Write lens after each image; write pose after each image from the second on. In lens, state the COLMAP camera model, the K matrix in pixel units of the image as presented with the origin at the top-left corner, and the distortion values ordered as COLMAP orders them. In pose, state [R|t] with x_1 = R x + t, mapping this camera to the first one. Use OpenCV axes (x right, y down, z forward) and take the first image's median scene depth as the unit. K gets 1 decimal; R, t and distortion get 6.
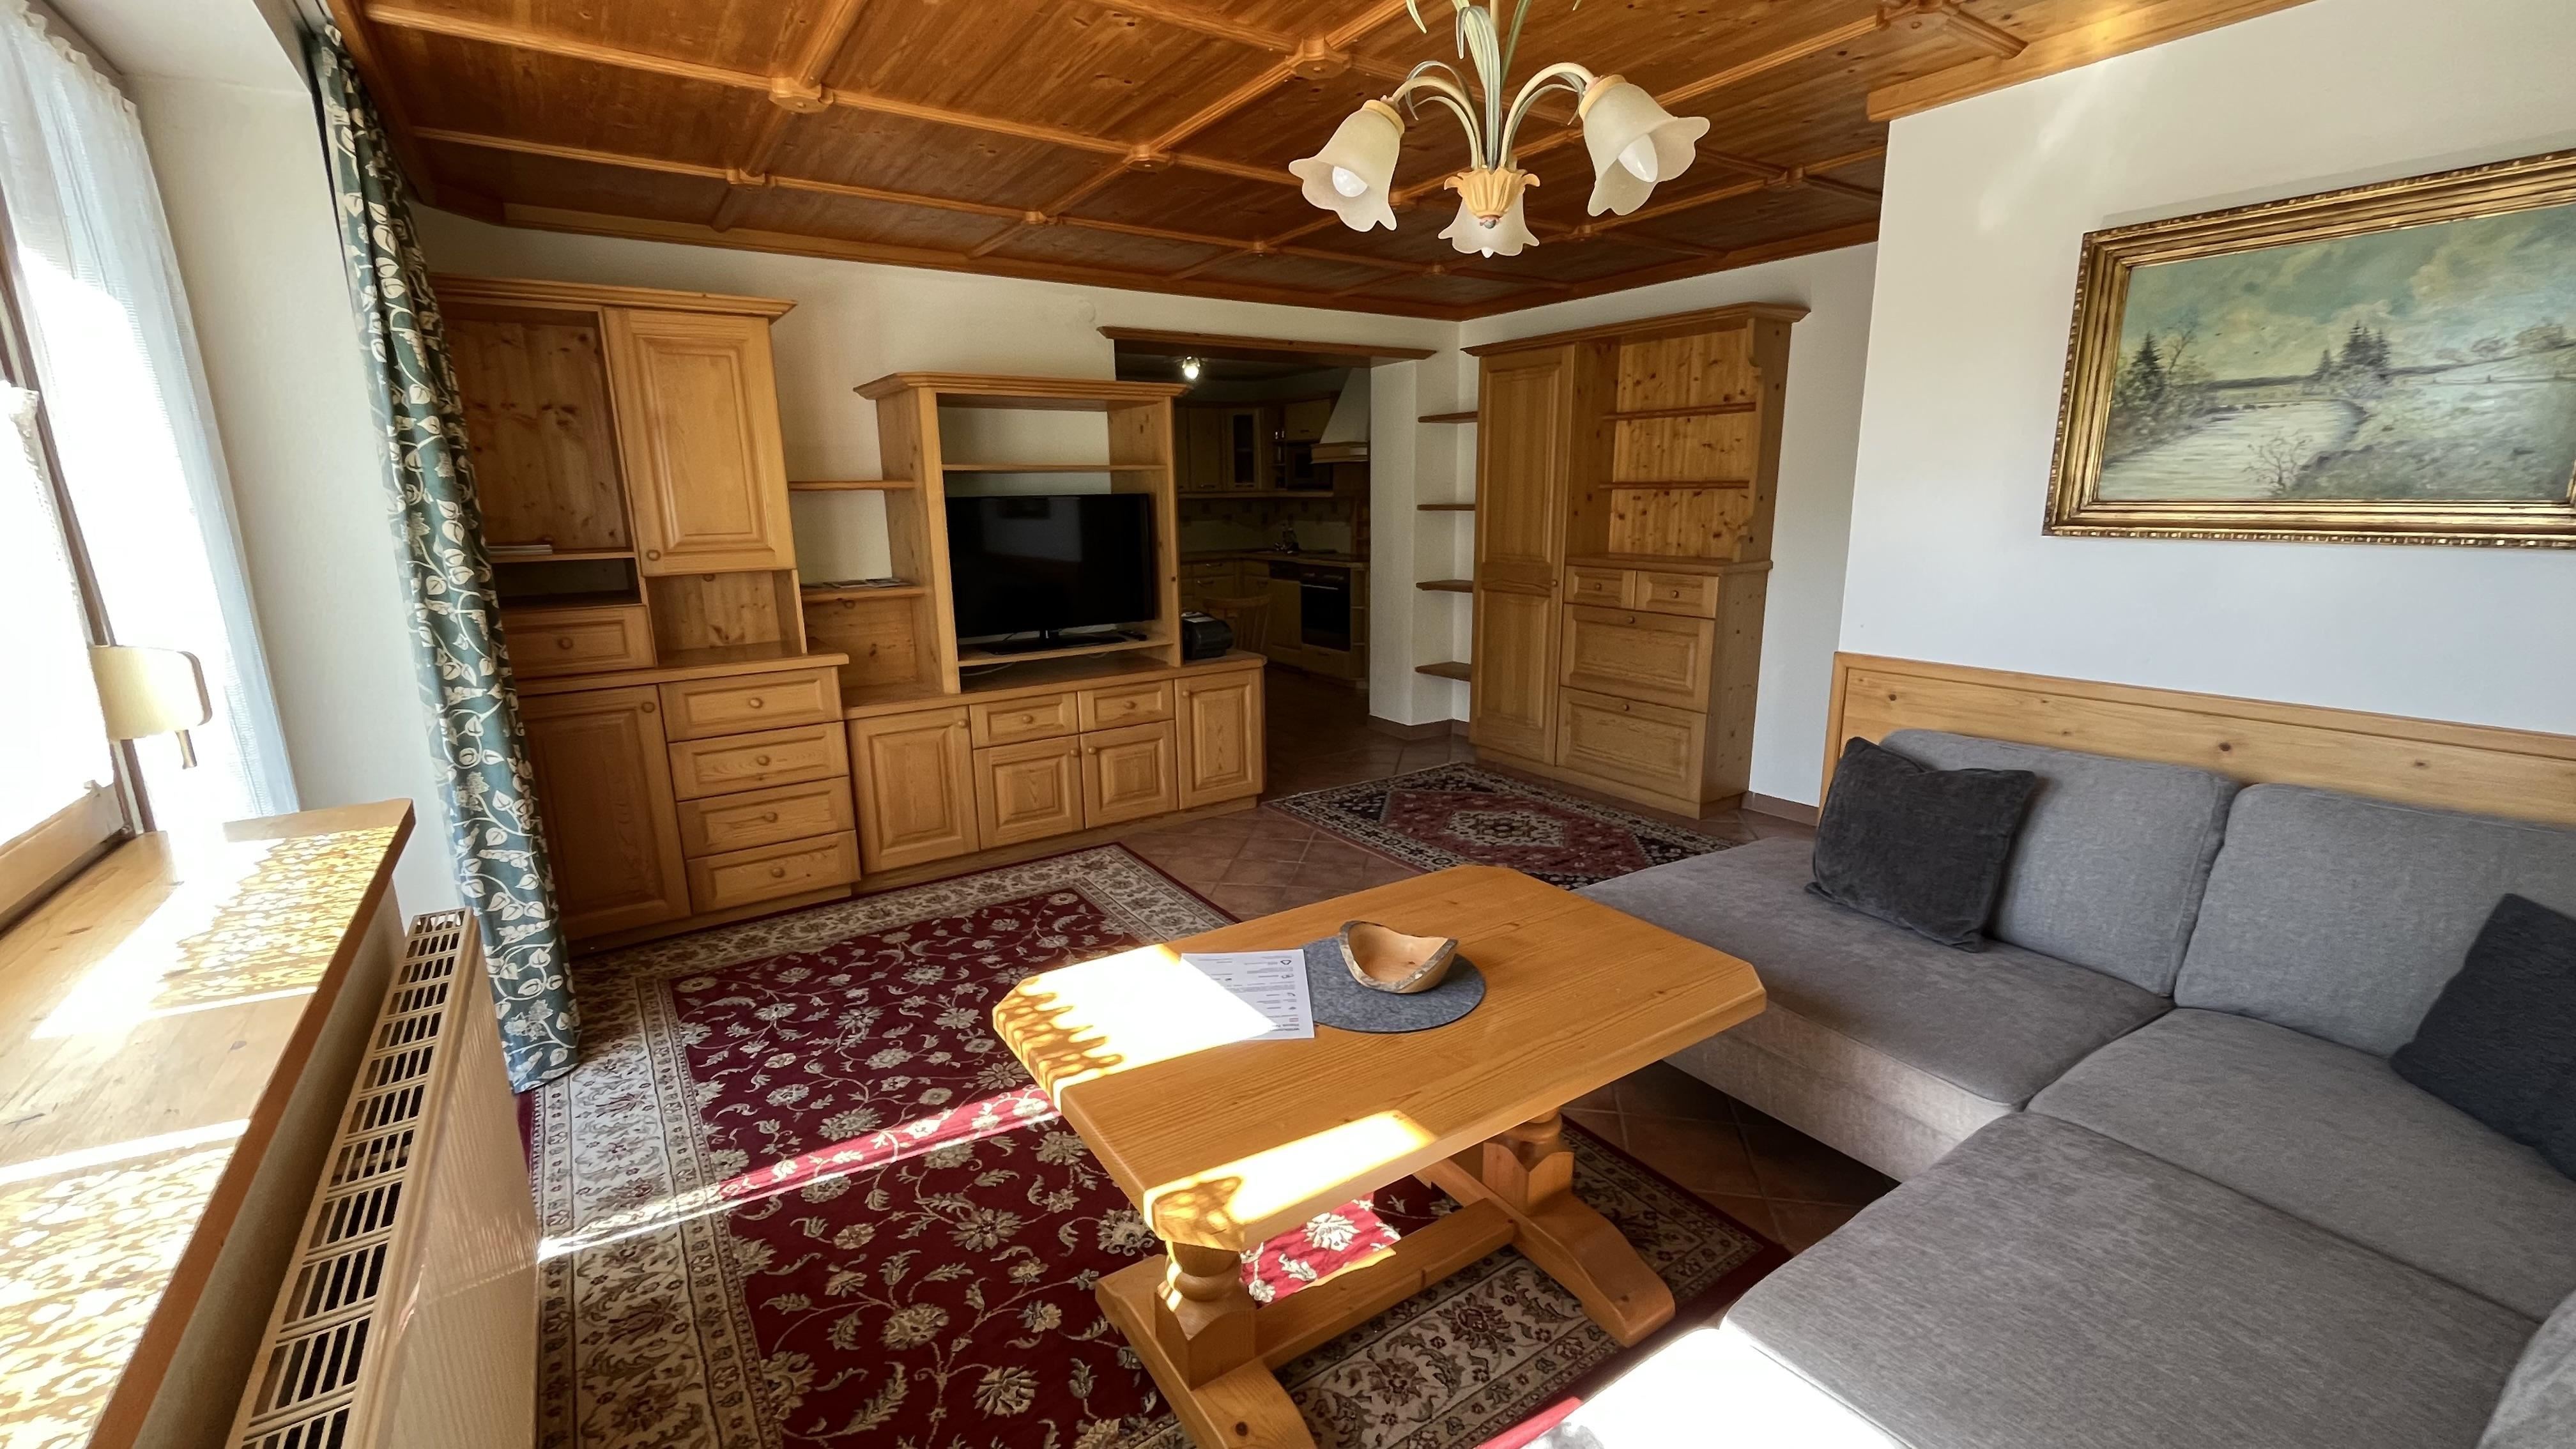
lens RADIAL K [[1053.8, 0, 1280.8], [0, 1053.8, 732.3], [0, 0, 1]] dist [-0.003328, -0.000205]
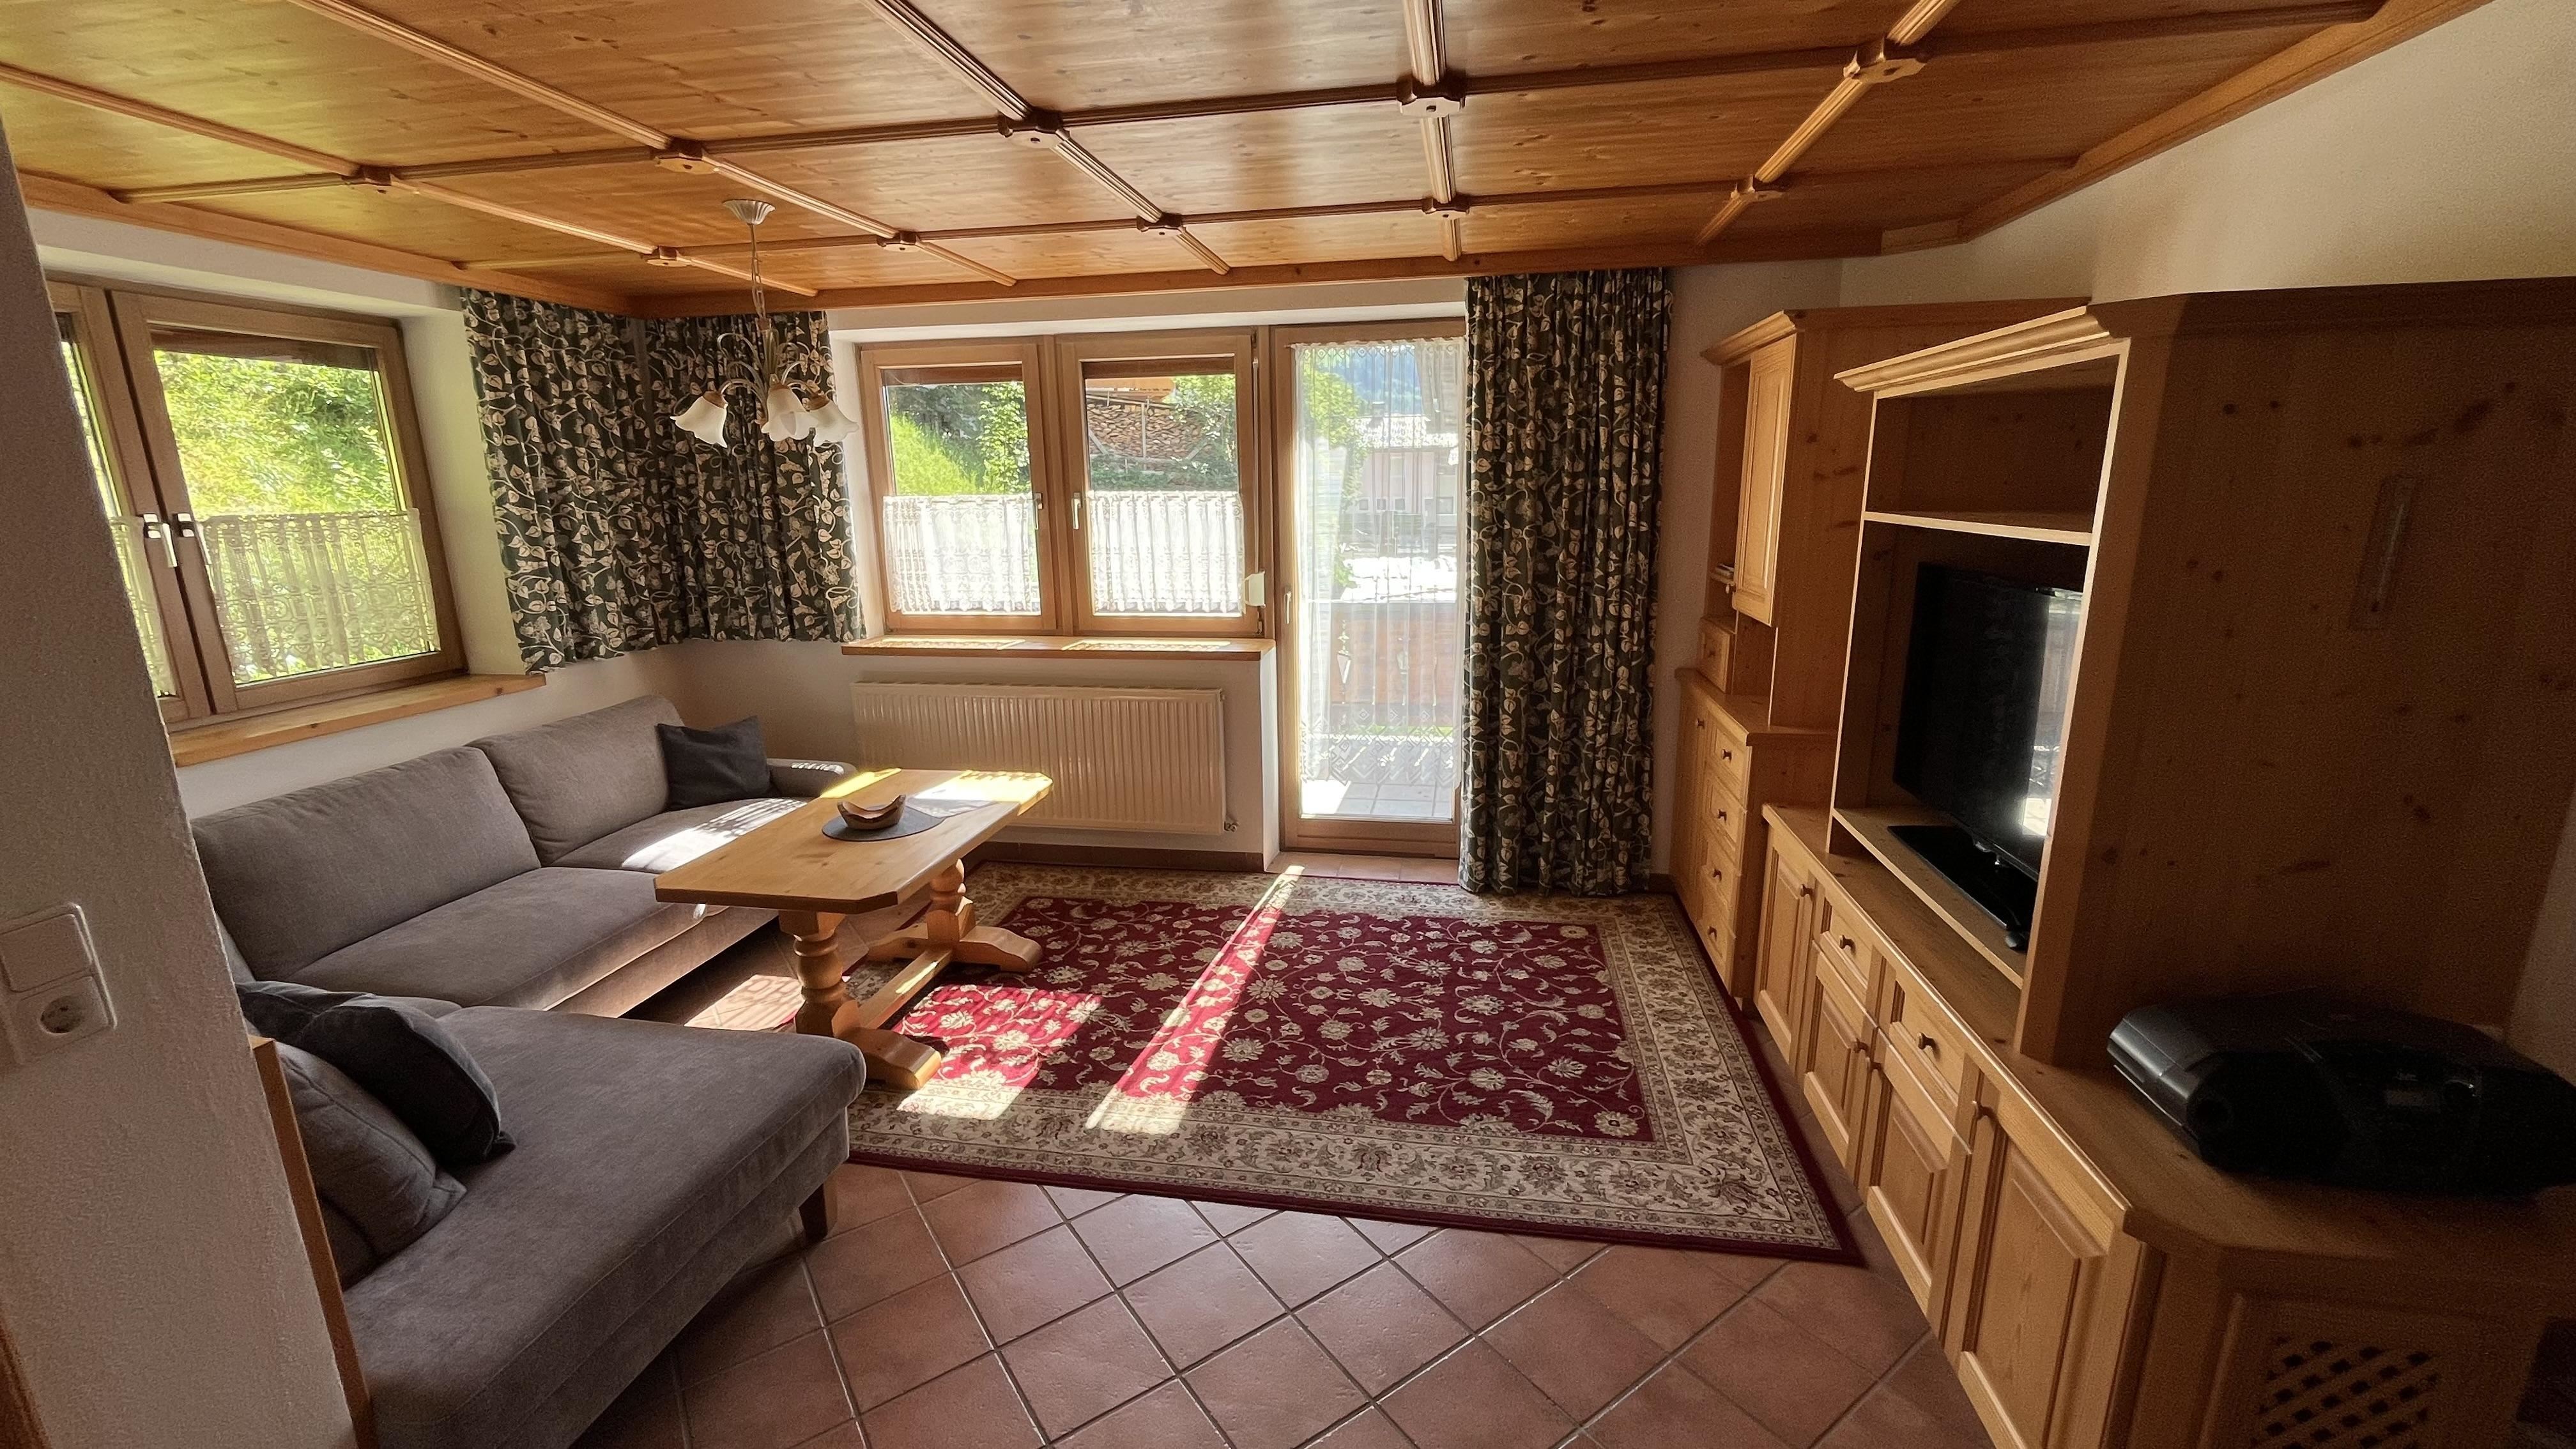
lens RADIAL K [[1053.8, 0, 1288.5], [0, 1053.8, 728.5], [0, 0, 1]] dist [-0.003328, -0.000205]
pose [[-0.692568, 0.192945, -0.695069, 0.534293], [-0.137136, 0.910774, 0.389466, -0.455236], [0.708197, 0.365051, -0.604314, 1.603272]]
